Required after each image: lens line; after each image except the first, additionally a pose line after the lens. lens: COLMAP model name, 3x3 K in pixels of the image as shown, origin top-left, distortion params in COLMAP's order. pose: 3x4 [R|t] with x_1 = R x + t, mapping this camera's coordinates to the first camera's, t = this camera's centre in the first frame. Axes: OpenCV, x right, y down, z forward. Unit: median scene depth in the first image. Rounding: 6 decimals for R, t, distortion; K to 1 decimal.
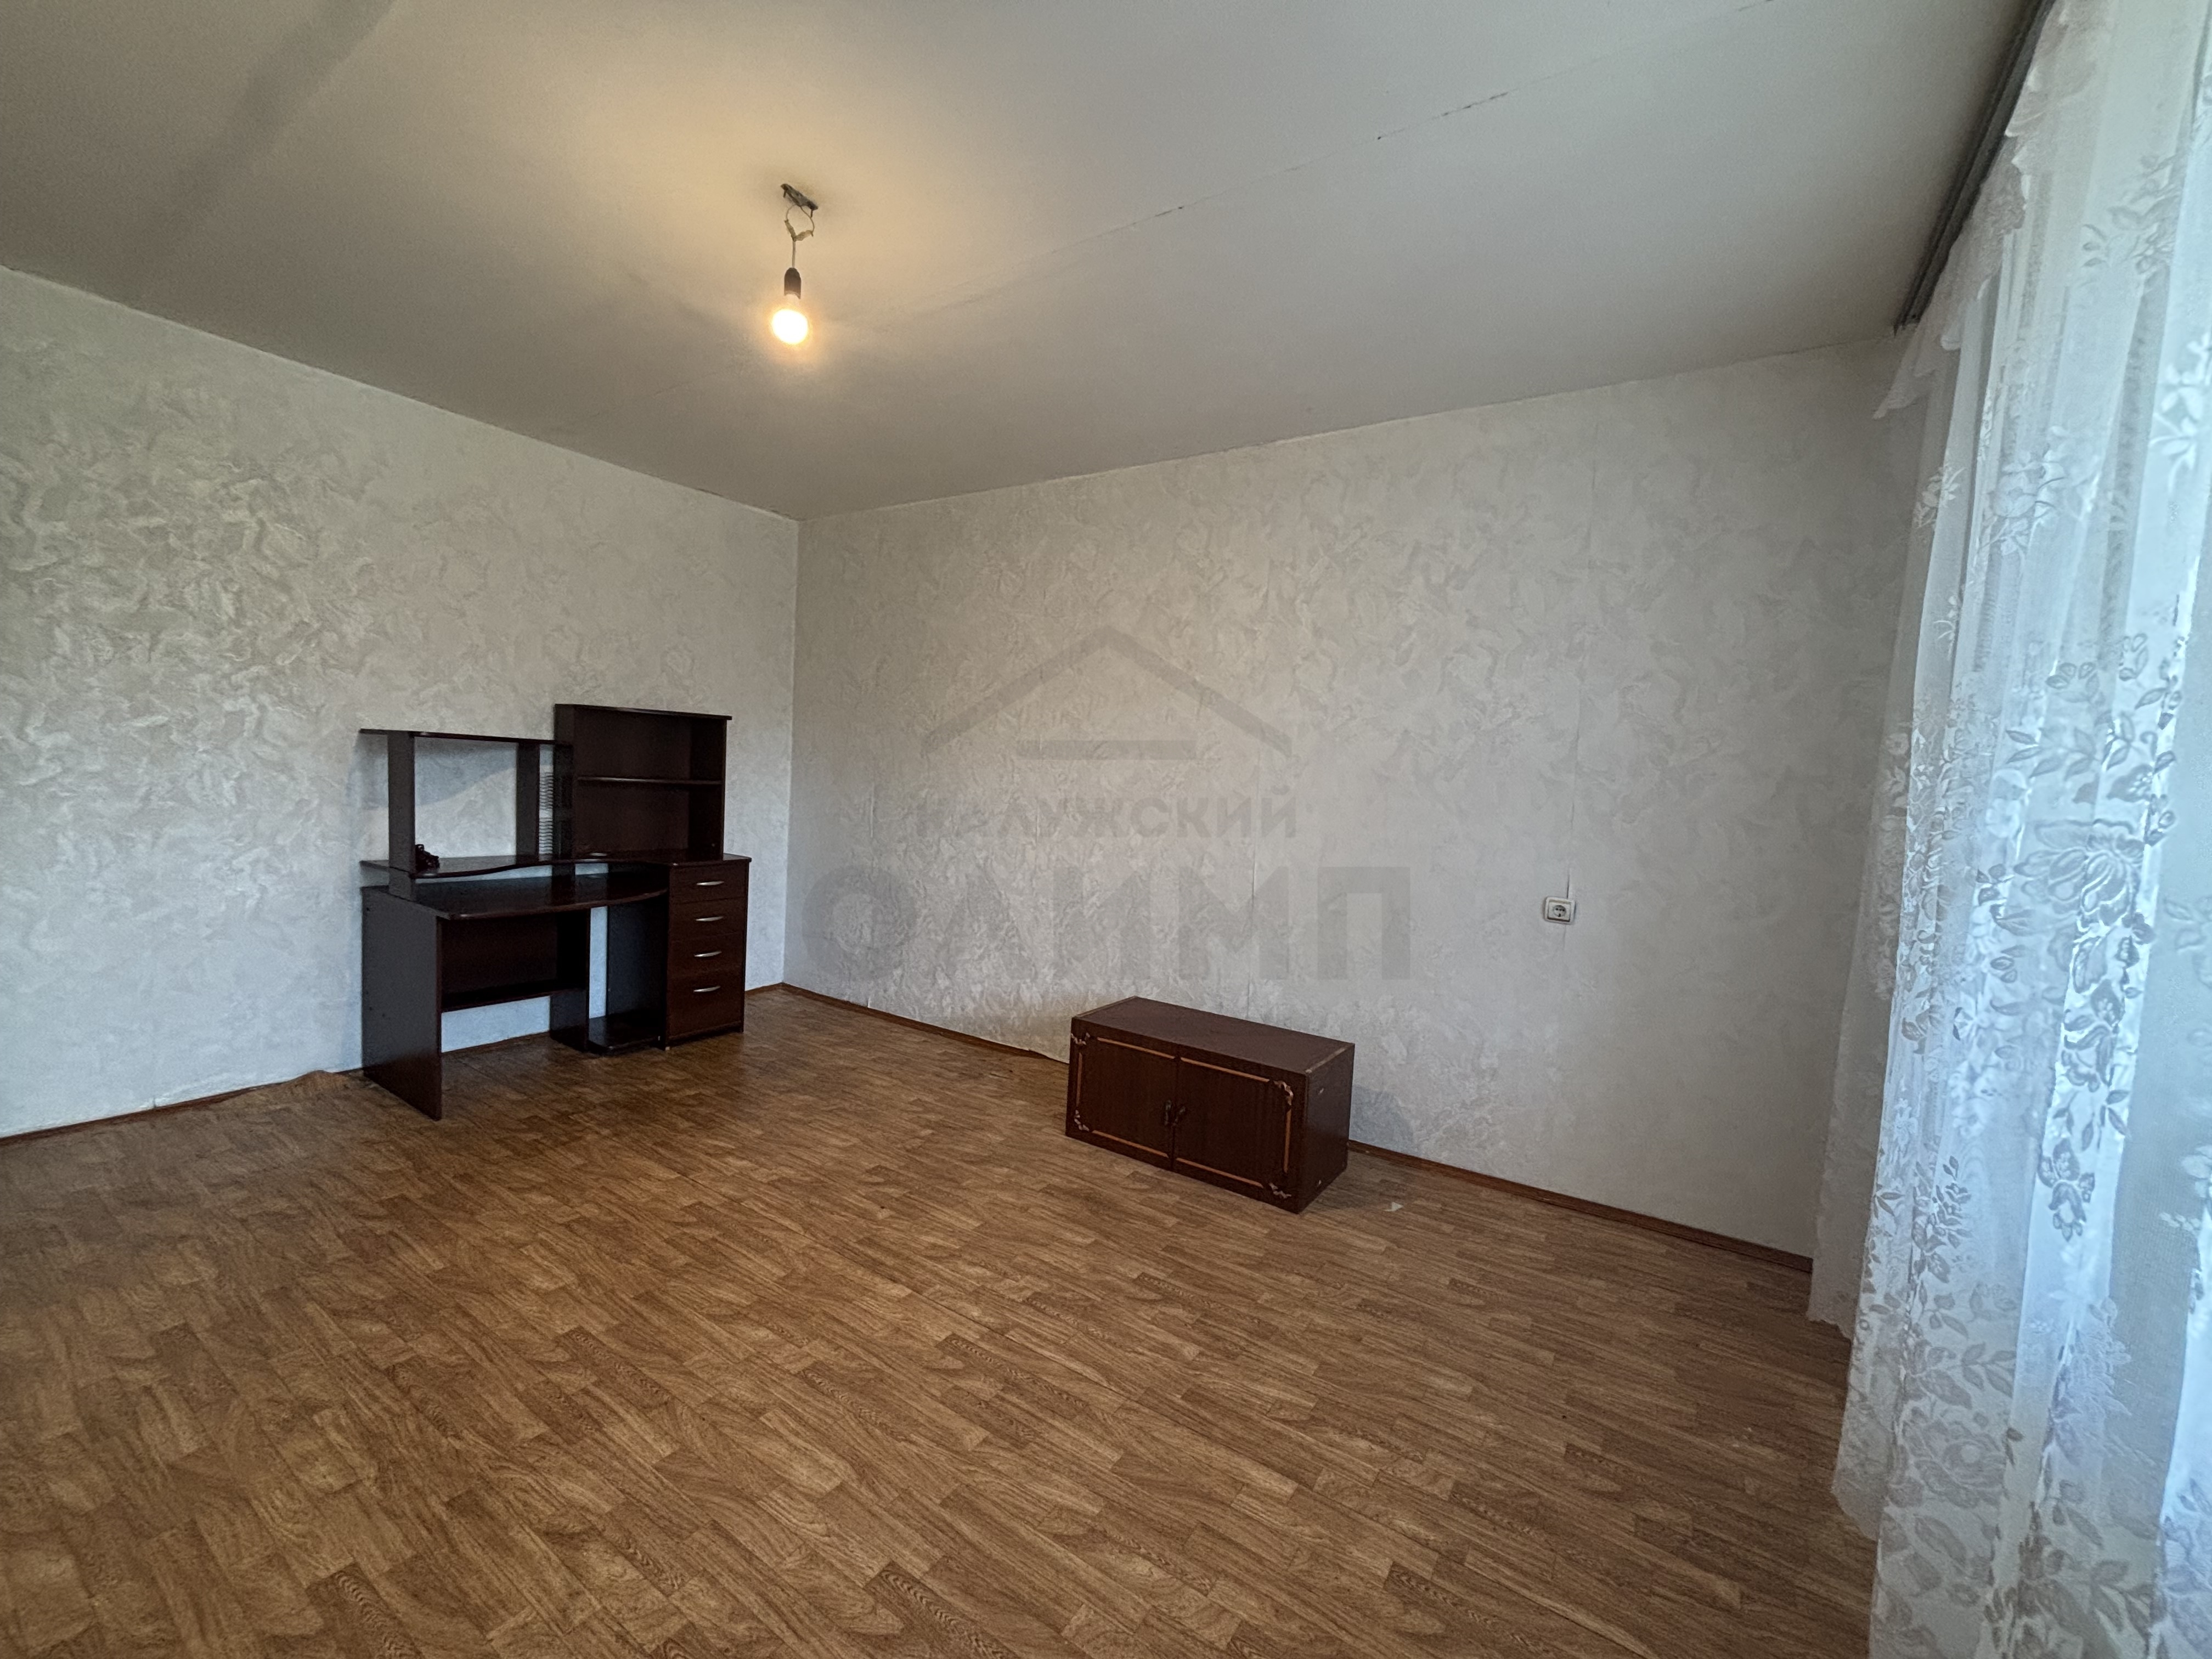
lens RADIAL K [[896.0, 0, 1091.8], [0, 896.0, 820.3], [0, 0, 1]] dist [-0.002312, 0.001263]
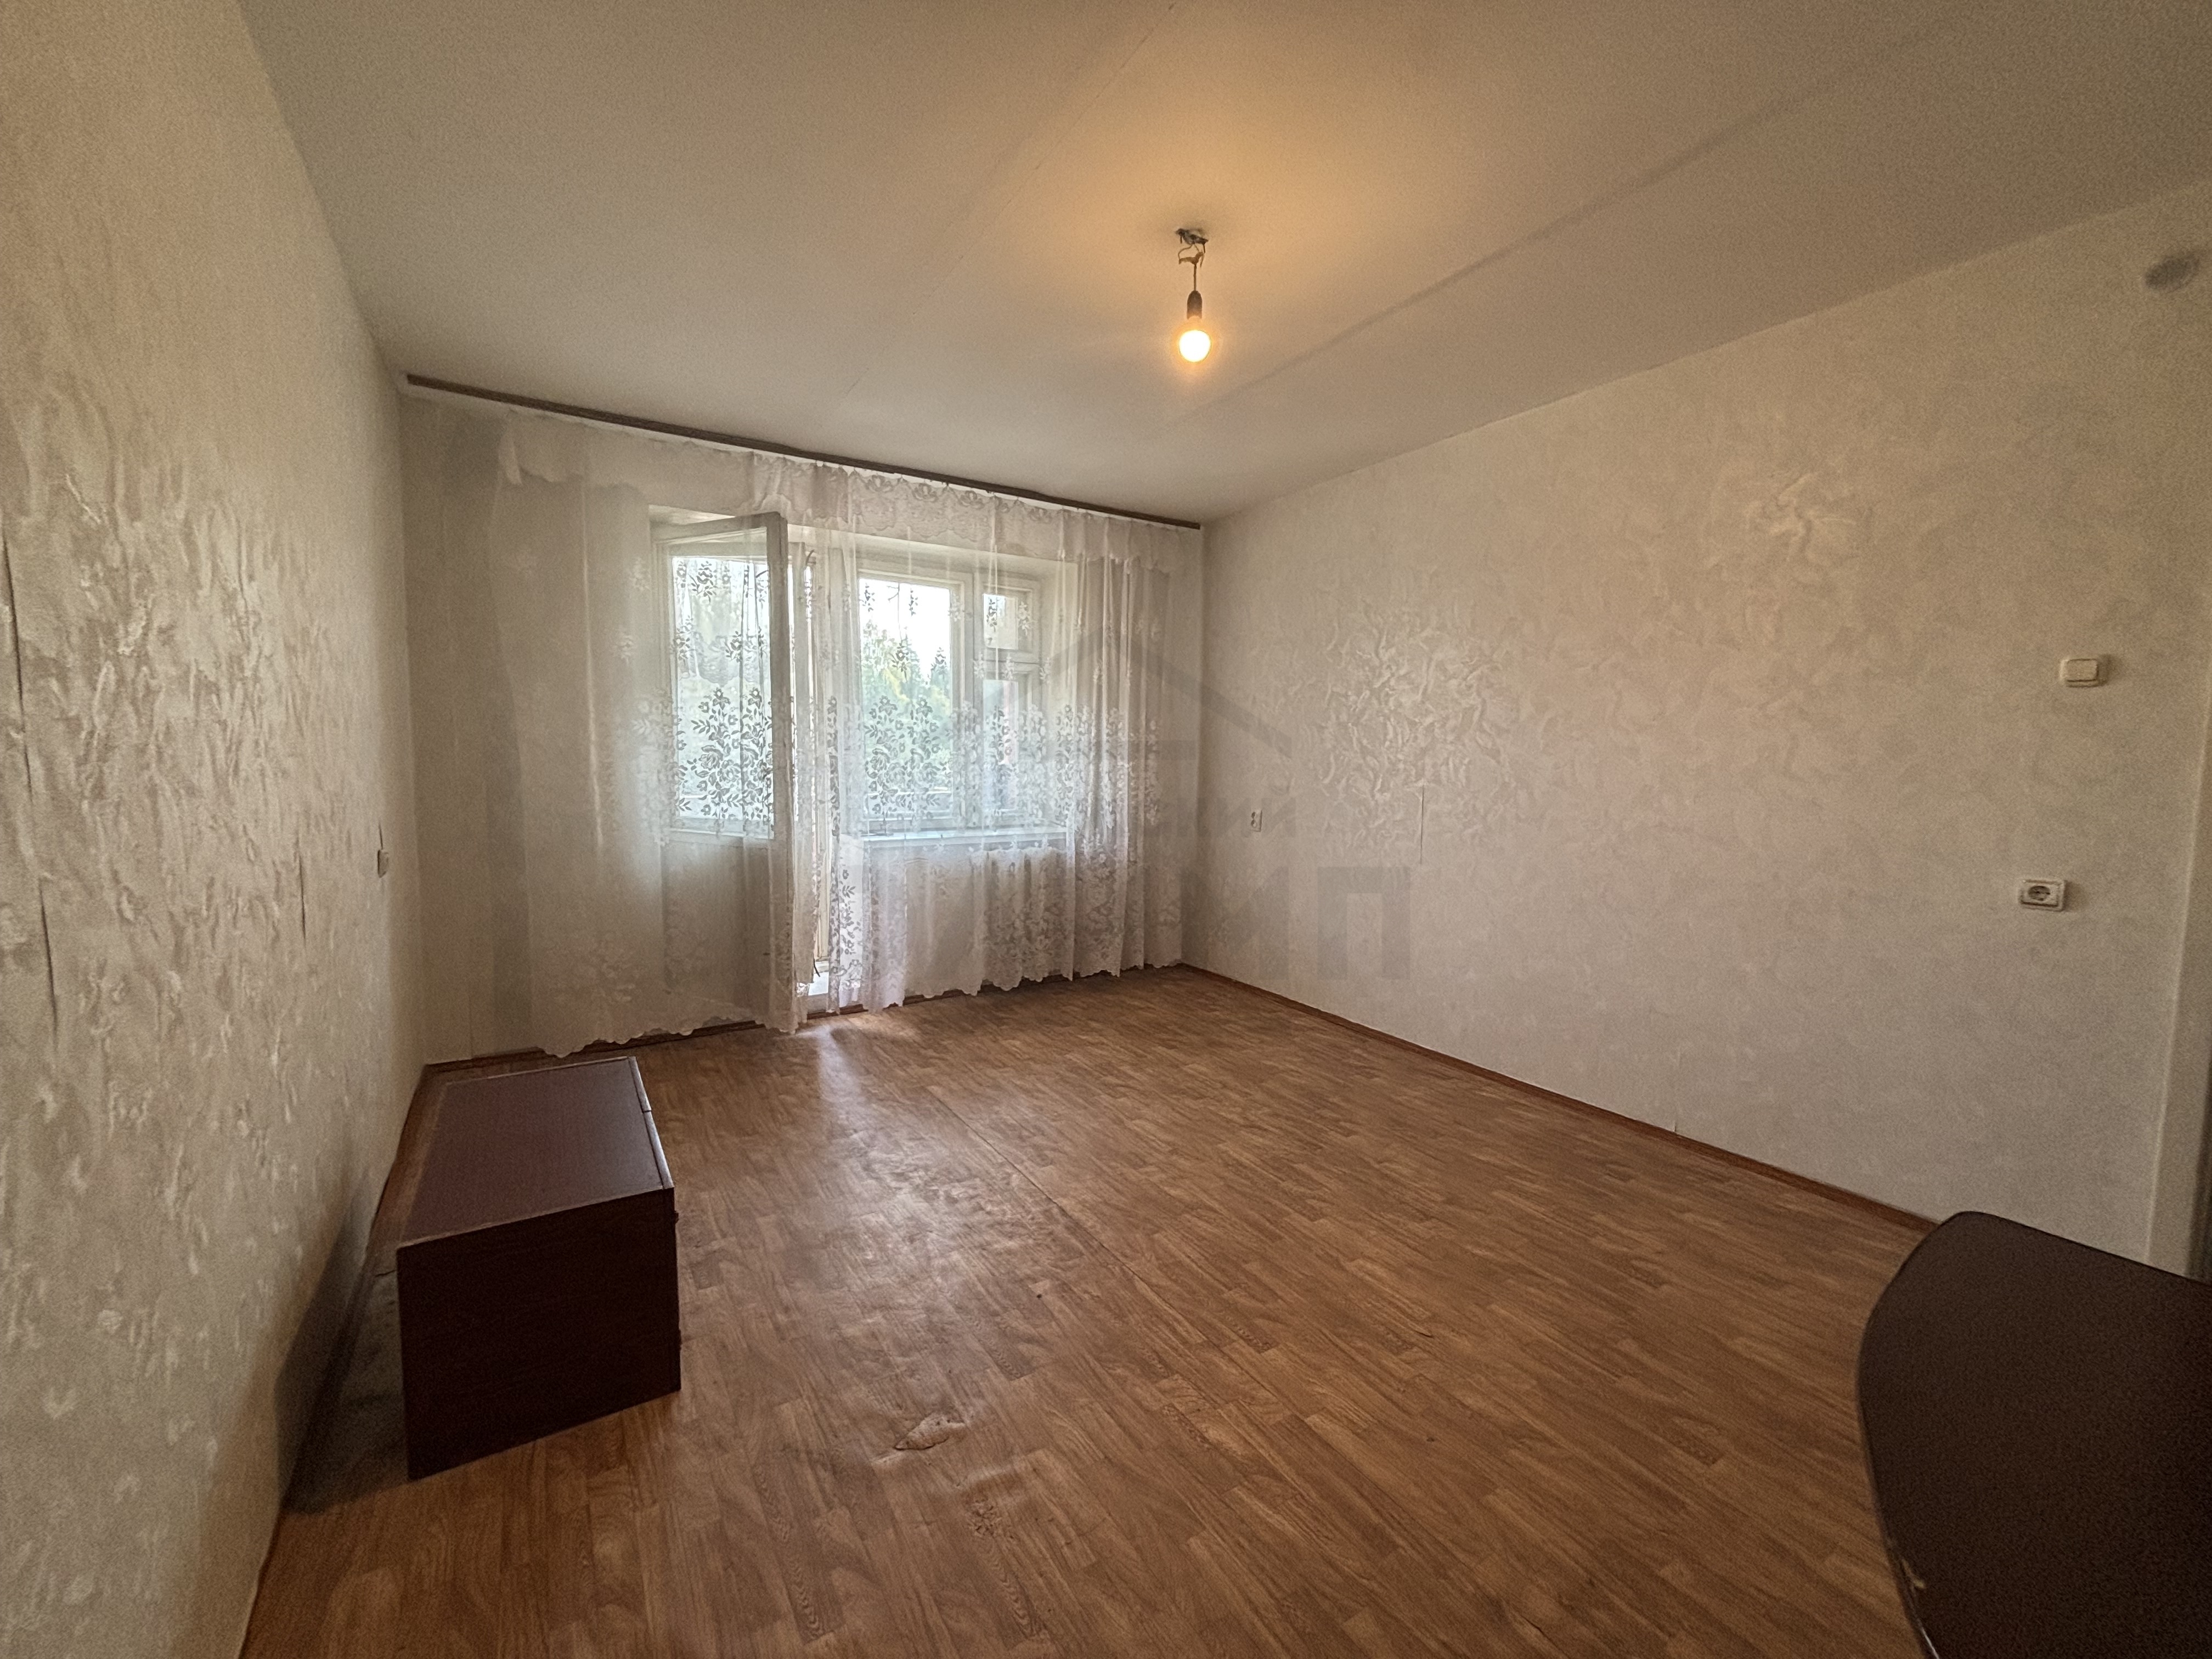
lens RADIAL K [[896.0, 0, 1099.7], [0, 896.0, 833.6], [0, 0, 1]] dist [-0.002312, 0.001263]
pose [[-0.916428, -0.099048, 0.387748, -0.601912], [-0.039932, 0.986685, 0.157664, -0.124062], [-0.398202, 0.129005, -0.908181, 1.792997]]
